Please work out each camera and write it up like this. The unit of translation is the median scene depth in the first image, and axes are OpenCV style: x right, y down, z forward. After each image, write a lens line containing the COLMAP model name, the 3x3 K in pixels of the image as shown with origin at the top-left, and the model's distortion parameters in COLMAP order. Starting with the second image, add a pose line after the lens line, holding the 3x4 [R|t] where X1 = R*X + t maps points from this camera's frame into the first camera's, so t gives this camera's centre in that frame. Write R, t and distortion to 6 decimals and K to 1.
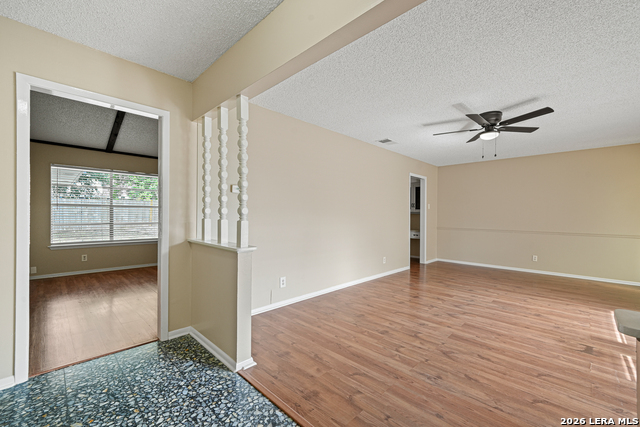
lens RADIAL K [[271.8, 0, 321.0], [0, 271.8, 213.3], [0, 0, 1]] dist [0.000961, 0.002515]
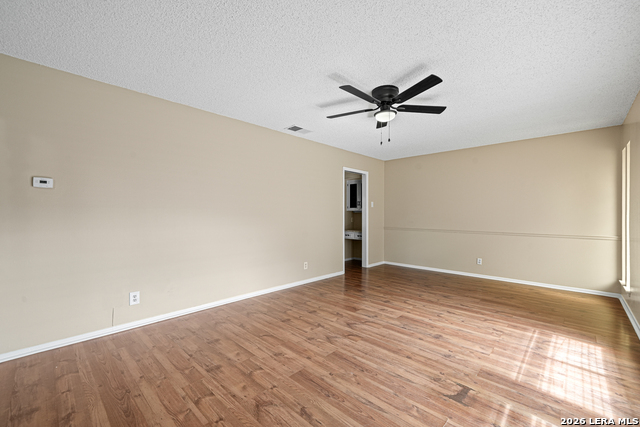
lens RADIAL K [[271.8, 0, 318.6], [0, 271.8, 214.4], [0, 0, 1]] dist [0.000961, 0.002515]
pose [[0.999869, -0.005805, 0.015099, 0.405313], [0.005706, 0.999962, 0.006564, 0.002004], [-0.015137, -0.006477, 0.999864, 0.185890]]
